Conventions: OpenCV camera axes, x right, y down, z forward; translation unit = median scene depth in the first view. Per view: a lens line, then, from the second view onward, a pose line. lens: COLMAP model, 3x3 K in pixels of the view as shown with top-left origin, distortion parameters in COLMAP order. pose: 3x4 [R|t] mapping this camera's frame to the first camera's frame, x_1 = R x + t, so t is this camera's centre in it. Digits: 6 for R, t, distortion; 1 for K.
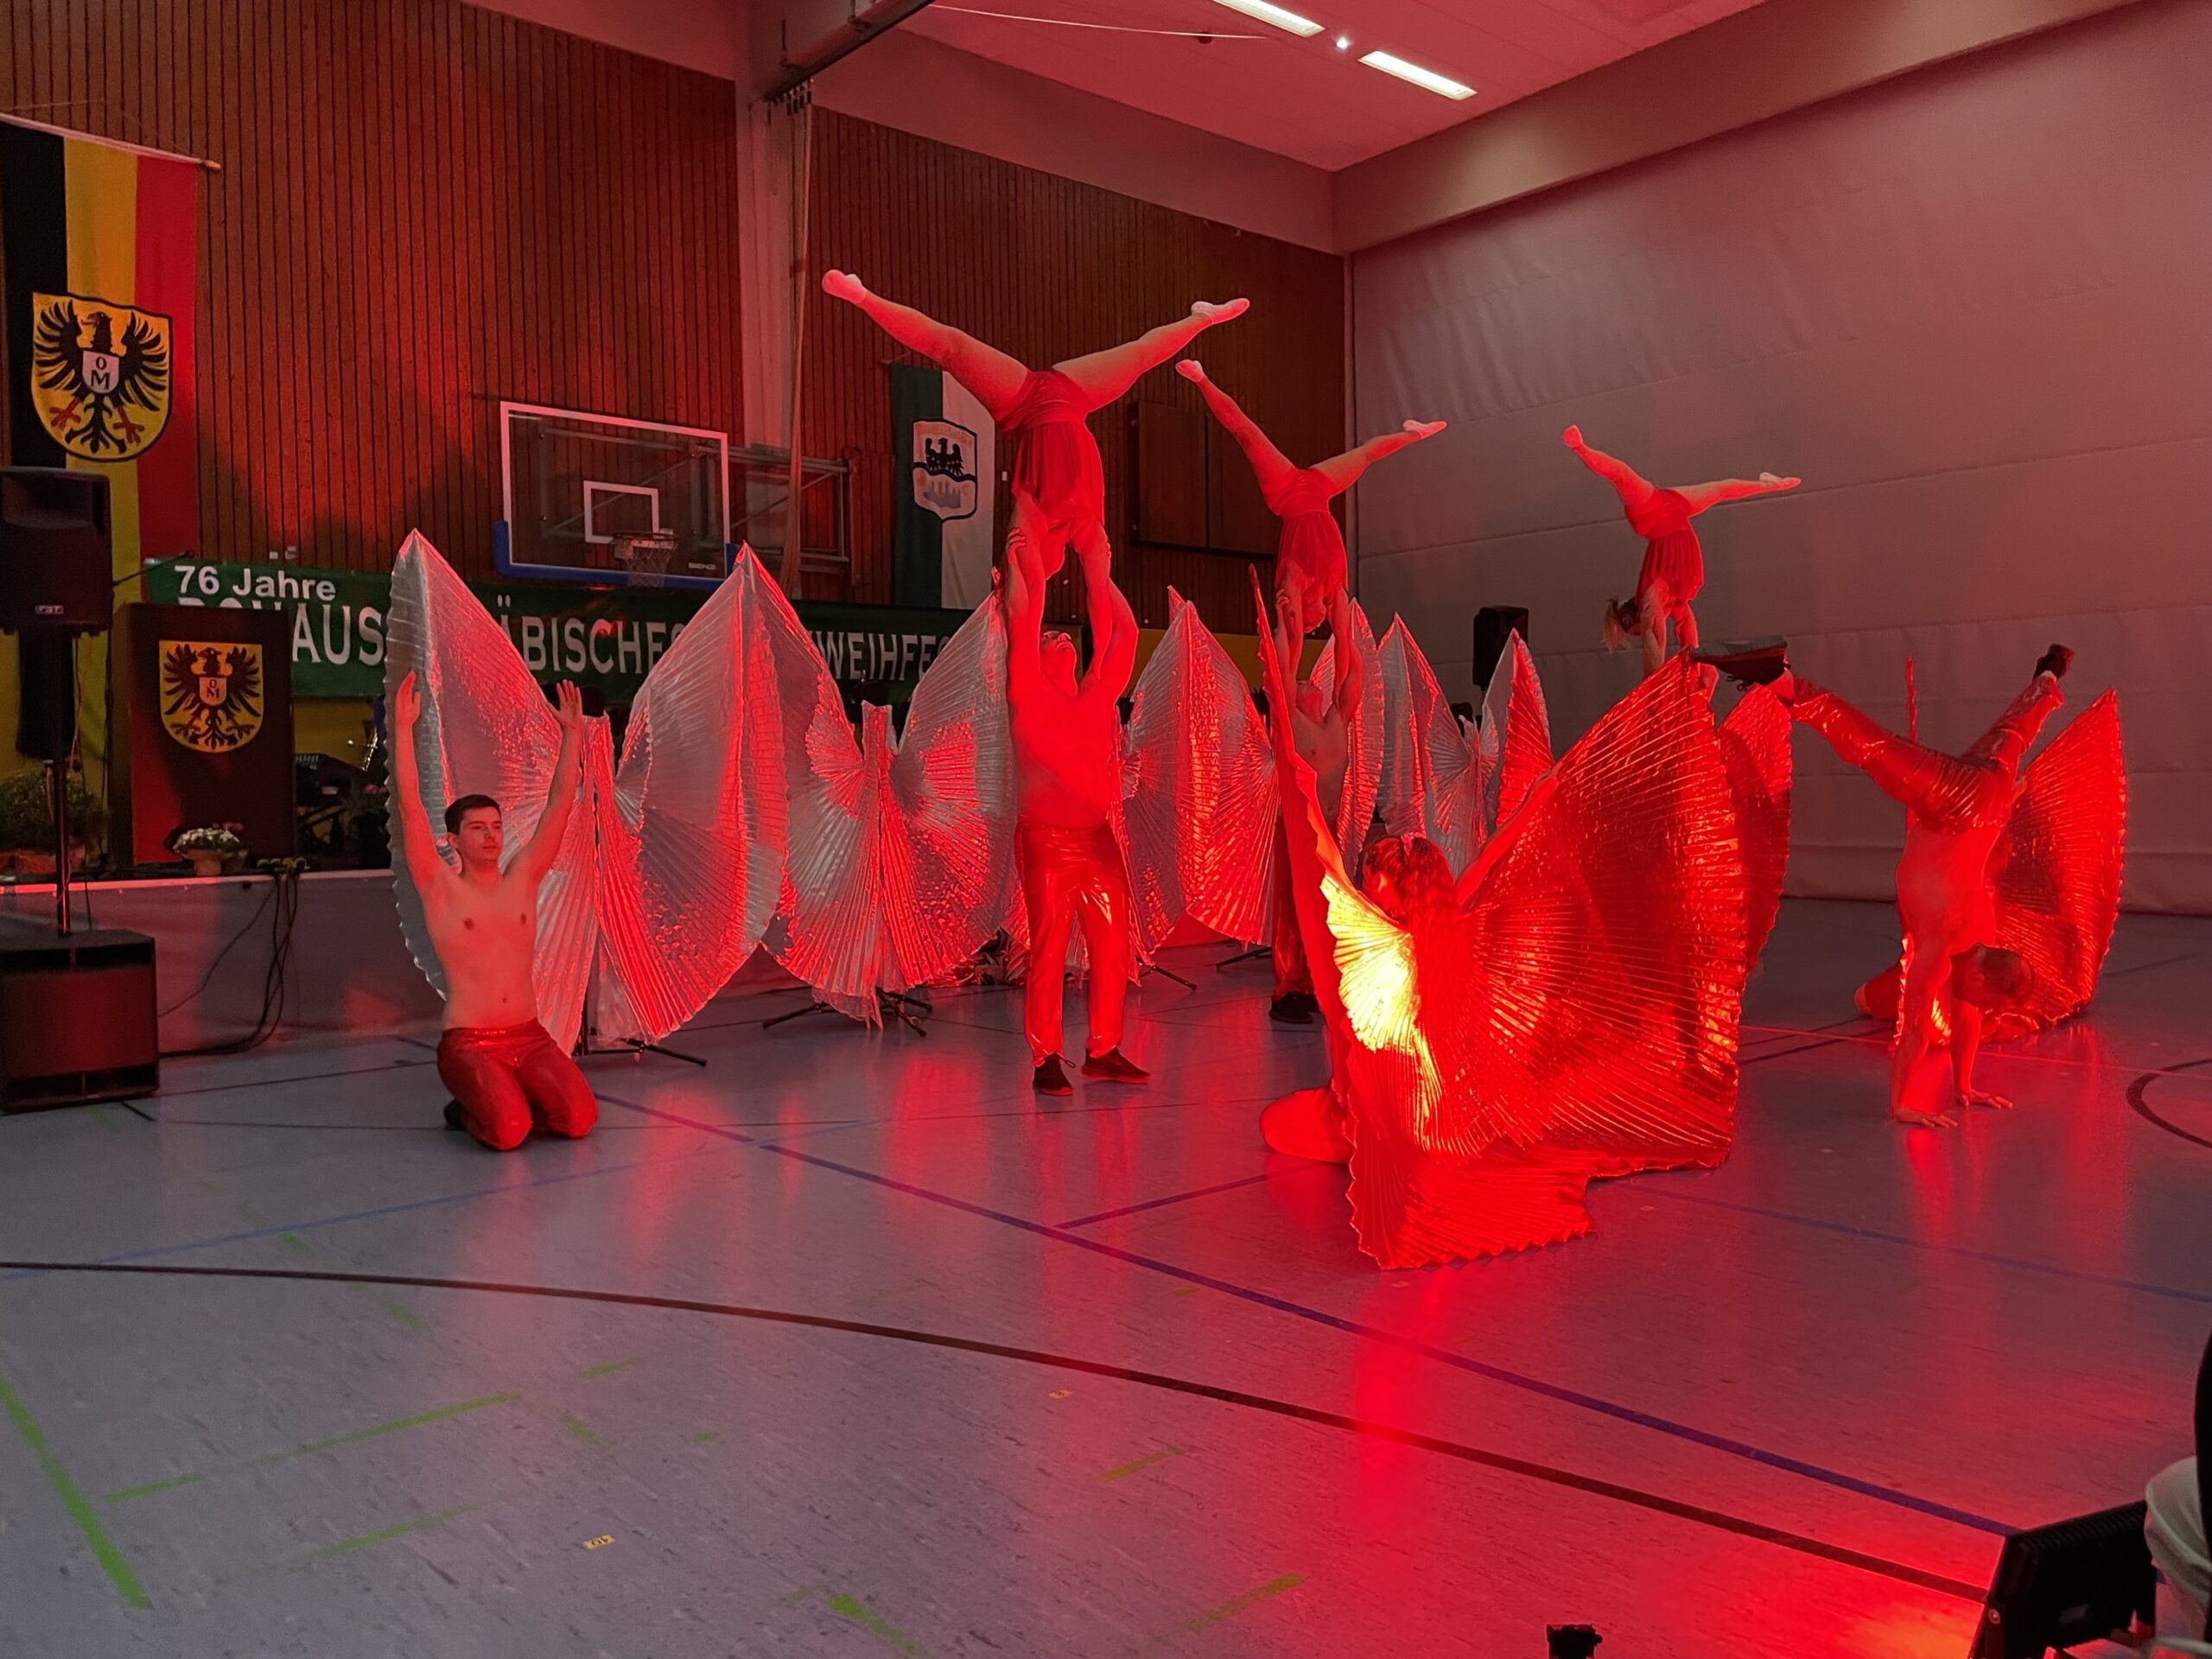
lens RADIAL K [[1681.9, 0, 1127.0], [0, 1681.9, 819.5], [0, 0, 1]] dist [0.086120, -0.118952]
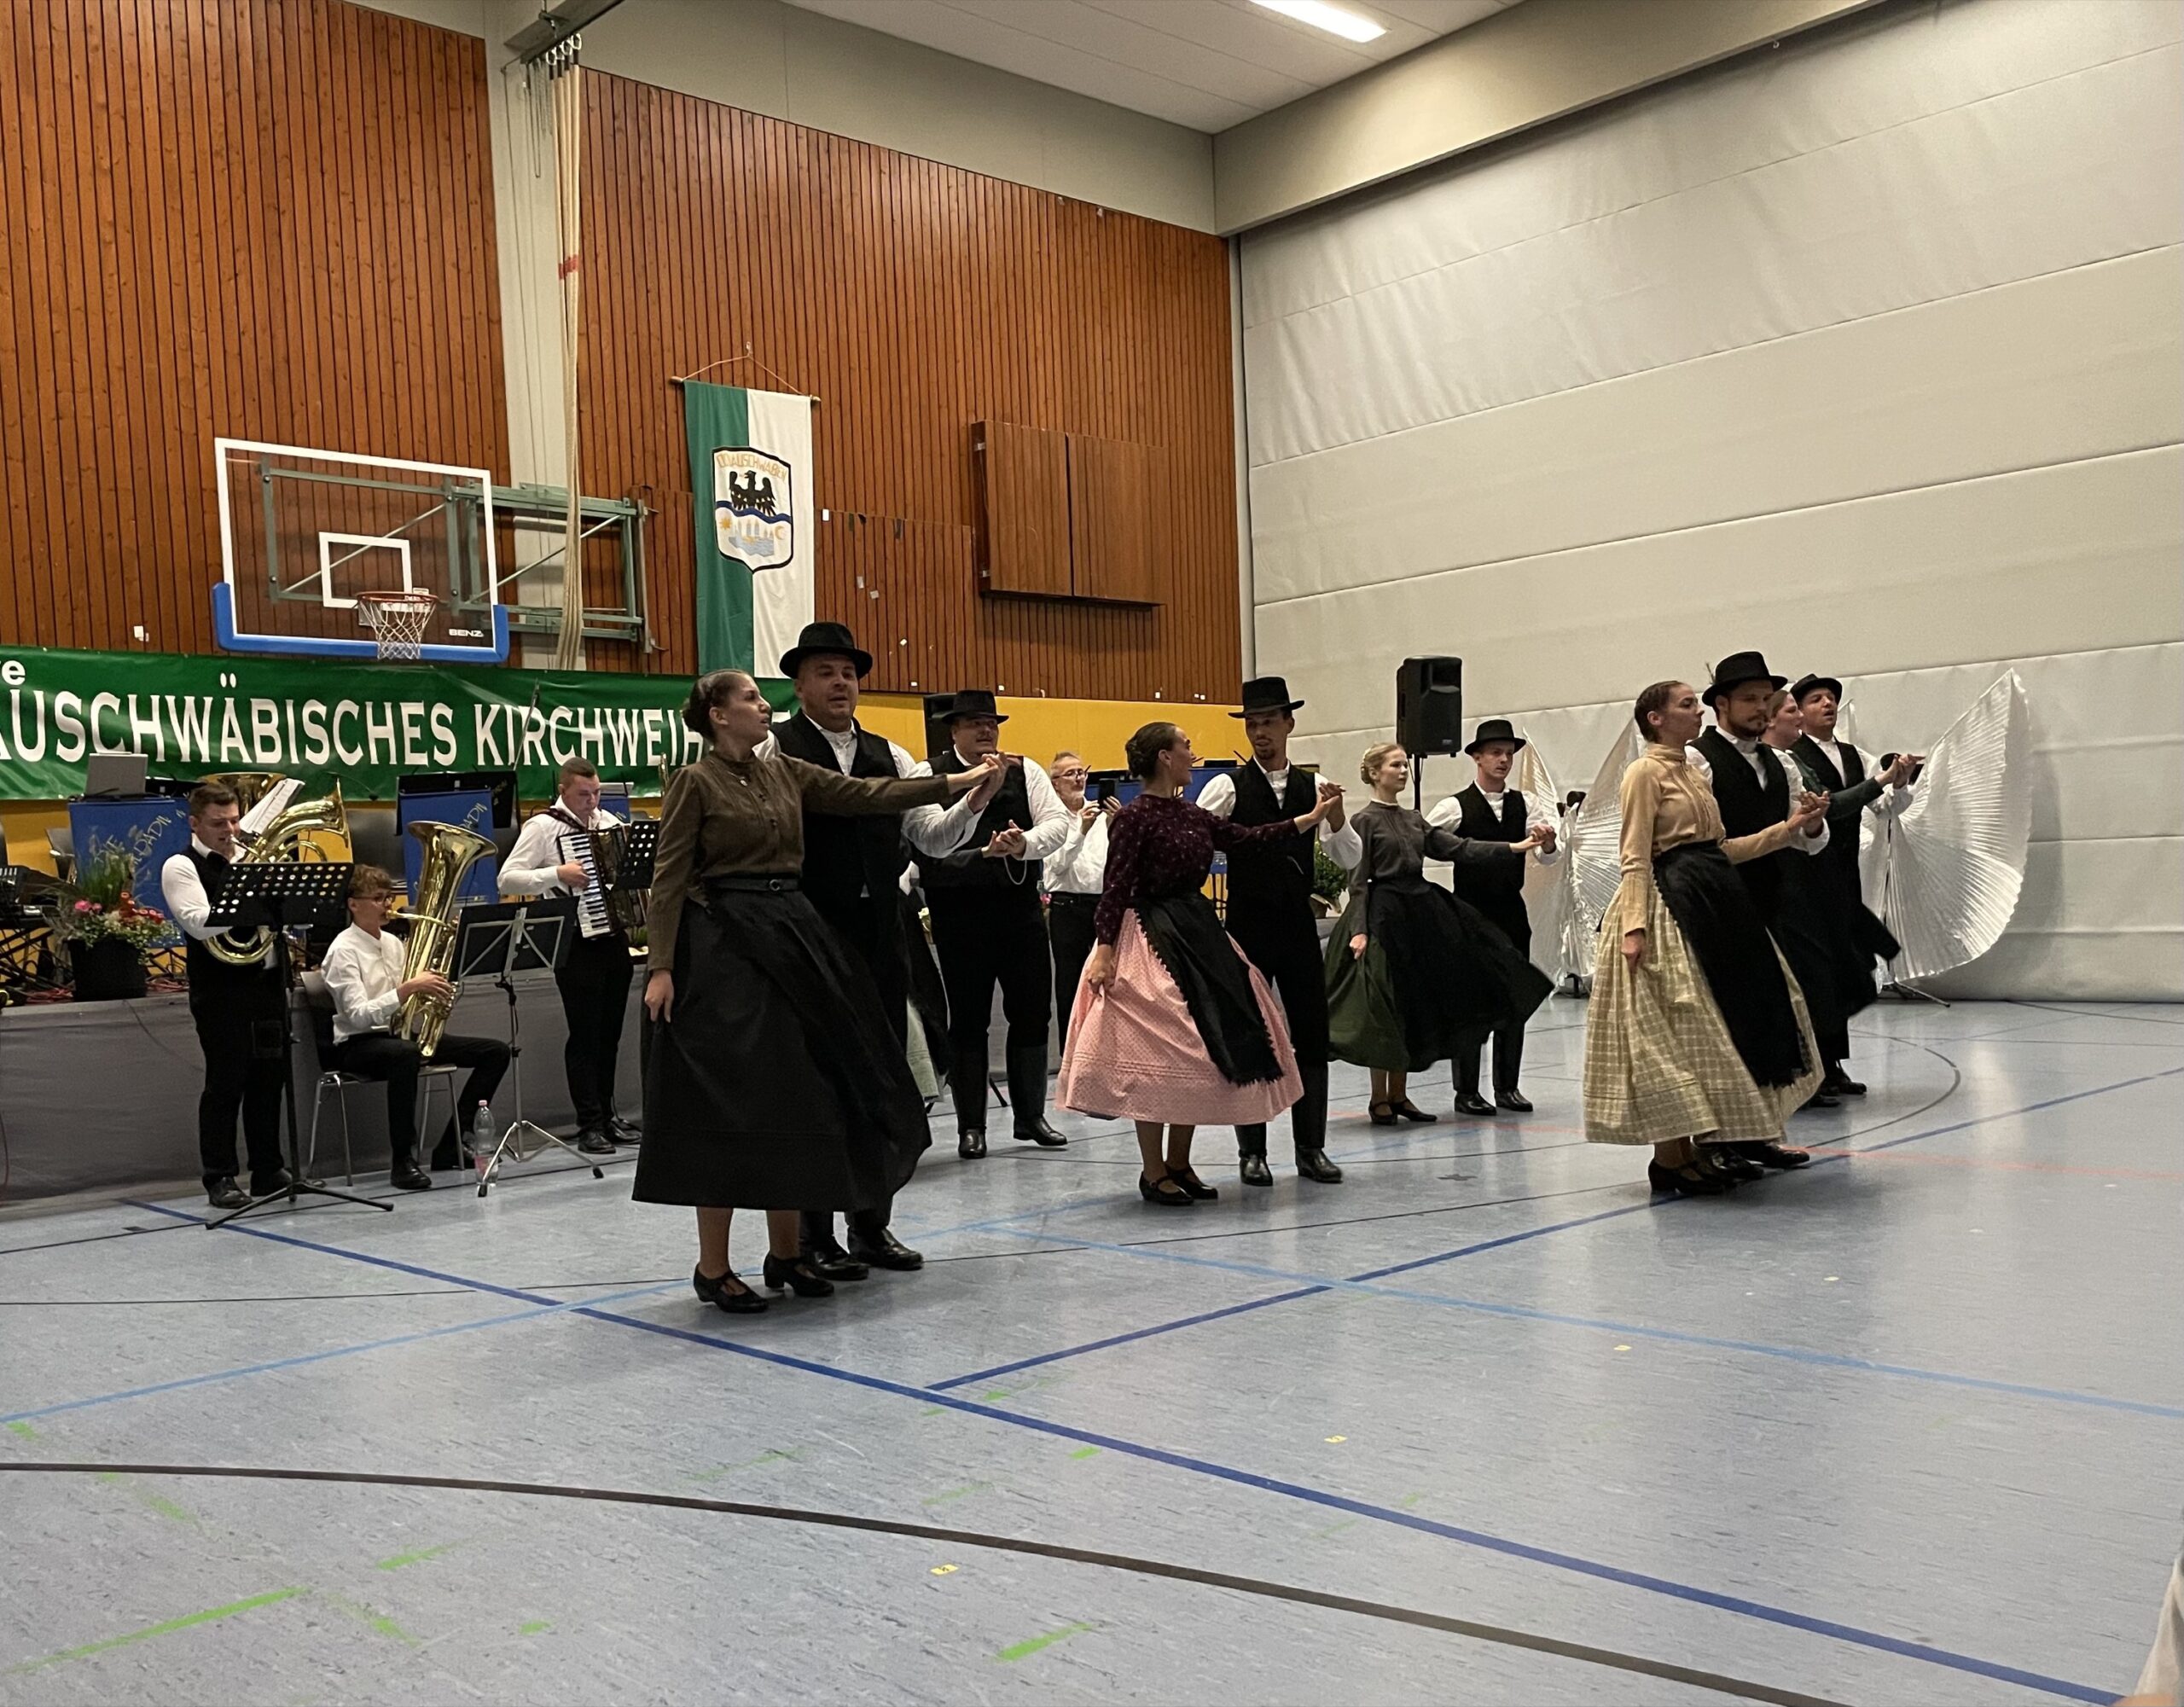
lens RADIAL K [[2029.5, 0, 992.5], [0, 2029.5, 994.1], [0, 0, 1]] dist [0.047118, 0.000000]
pose [[0.999634, -0.026478, 0.005545, -0.003712], [0.026305, 0.999227, 0.029222, 0.005487], [-0.006315, -0.029065, 0.999558, -0.005229]]
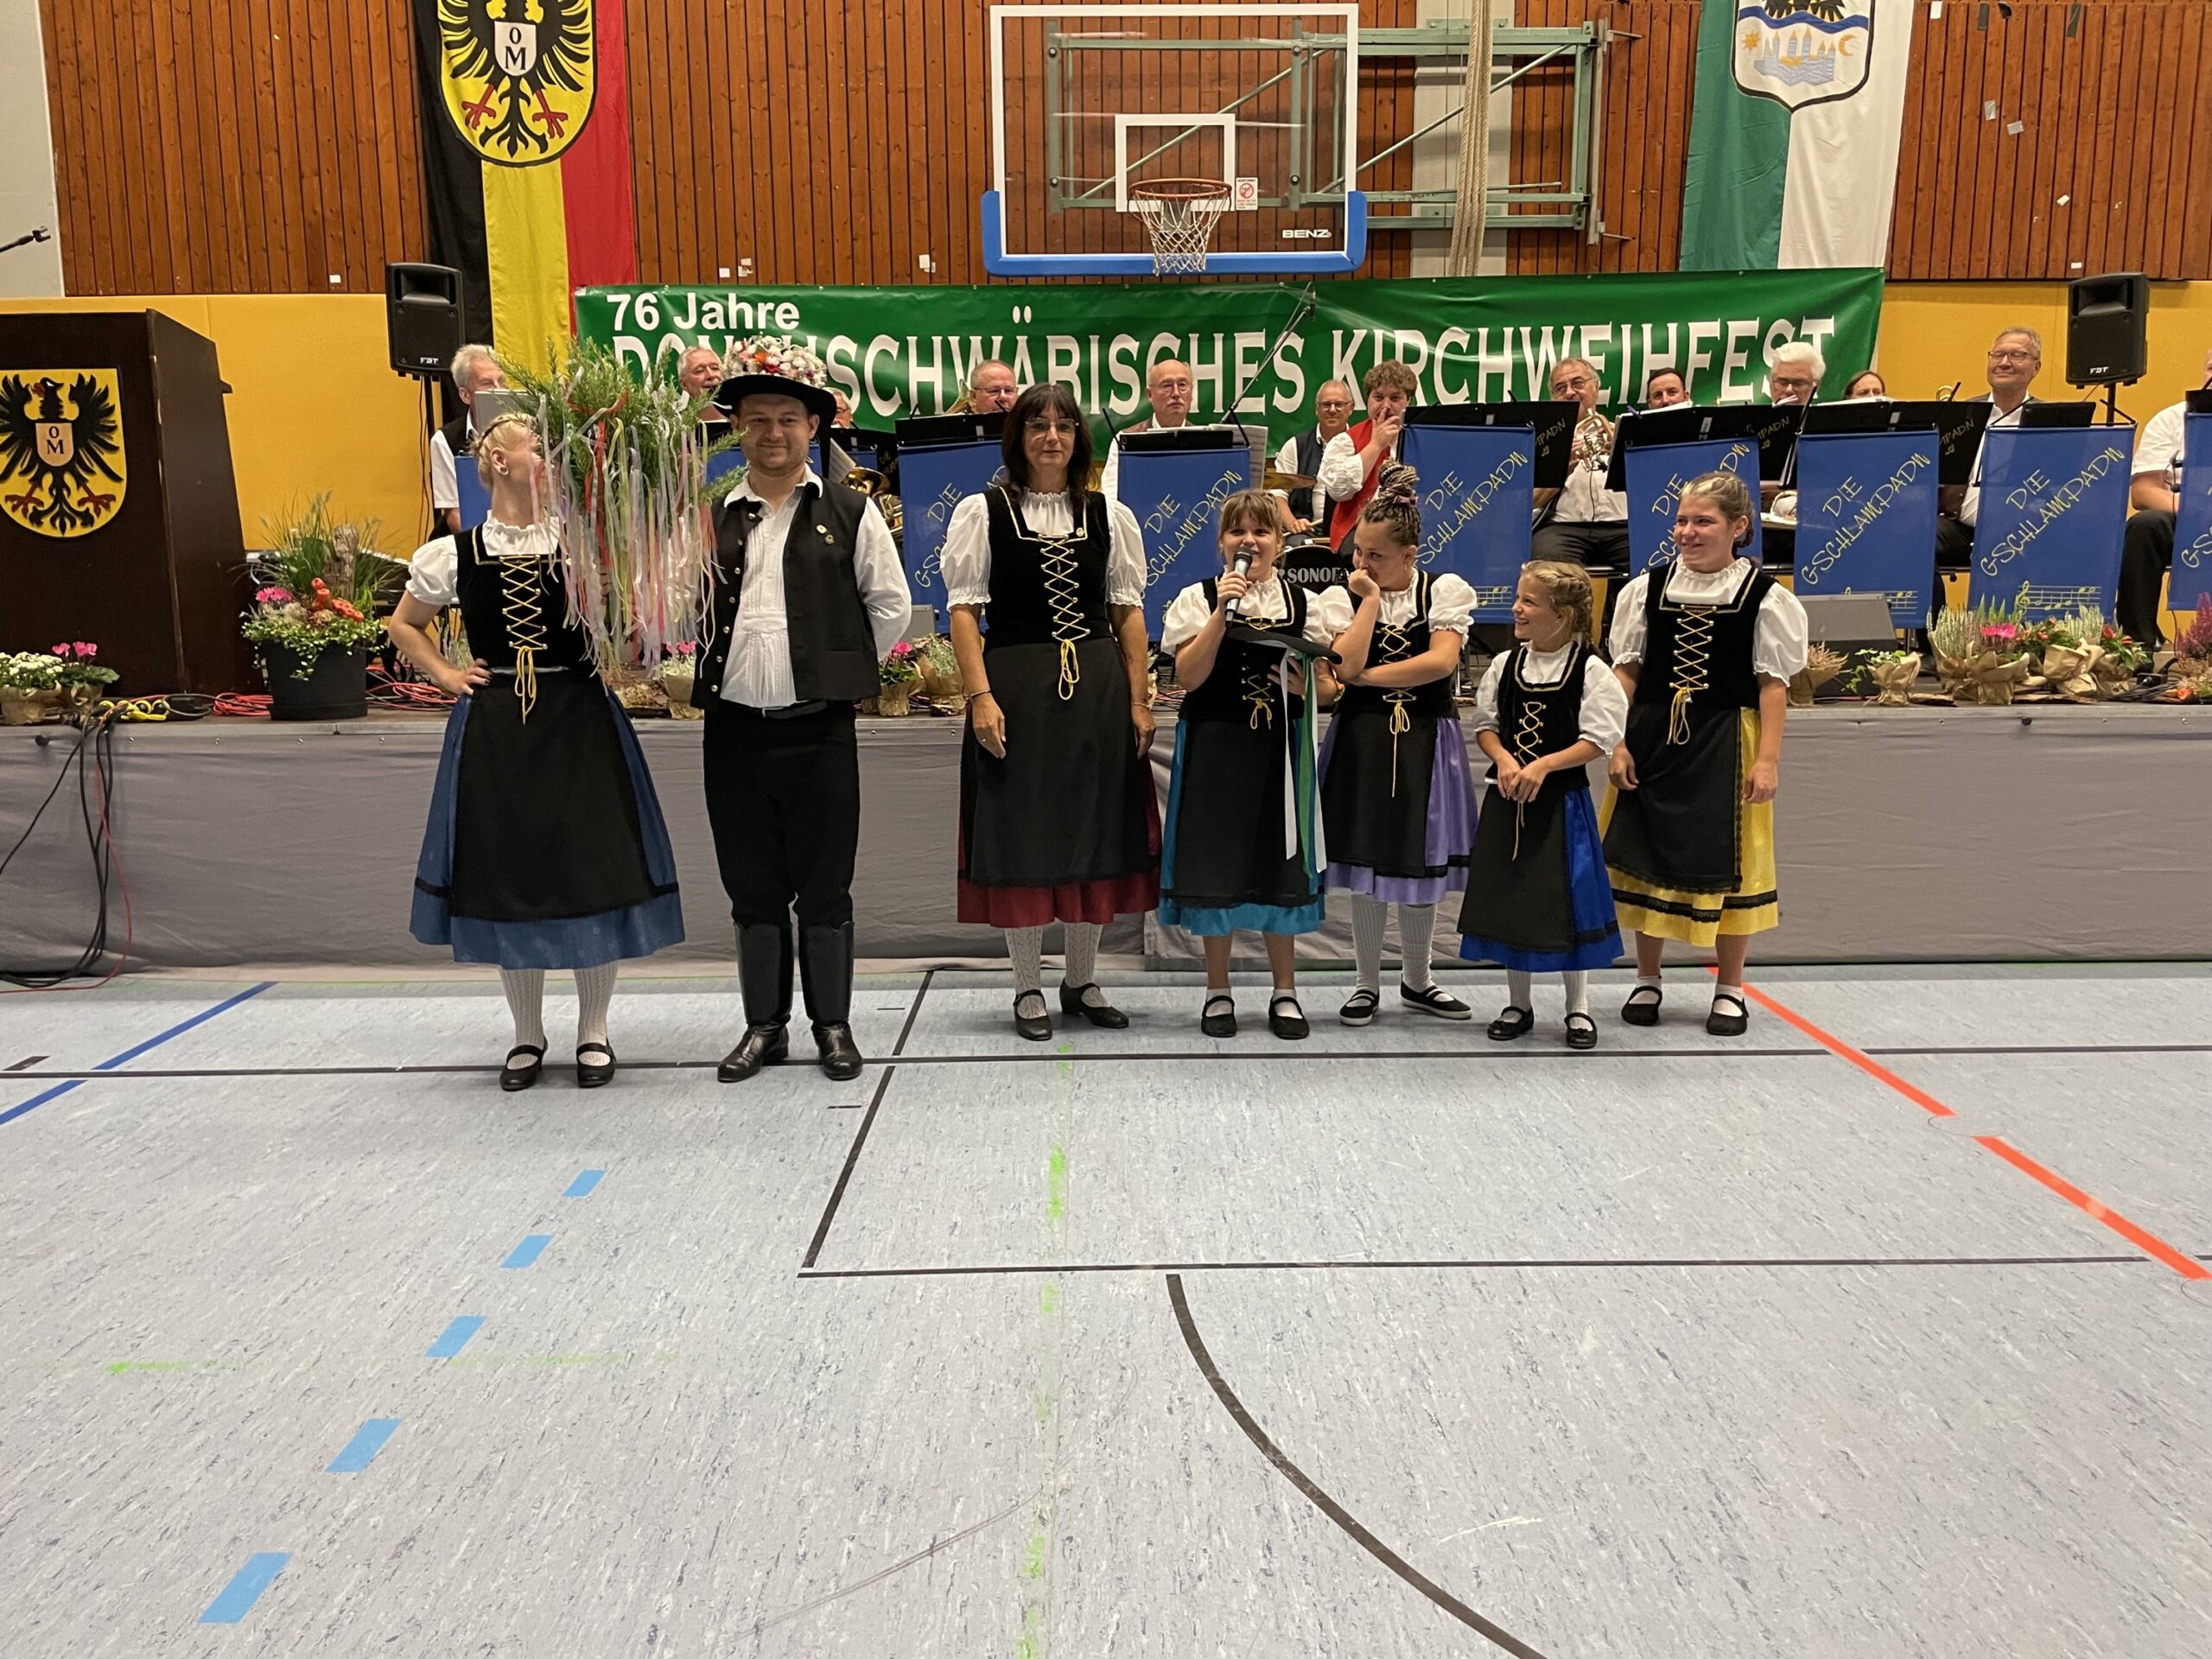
lens RADIAL K [[1681.9, 0, 1112.4], [0, 1681.9, 836.6], [0, 0, 1]] dist [0.086120, -0.118952]
pose [[0.753342, 0.112071, -0.648009, 0.155704], [-0.019533, 0.988751, 0.148293, -0.021119], [0.657339, -0.099058, 0.747056, 0.523394]]
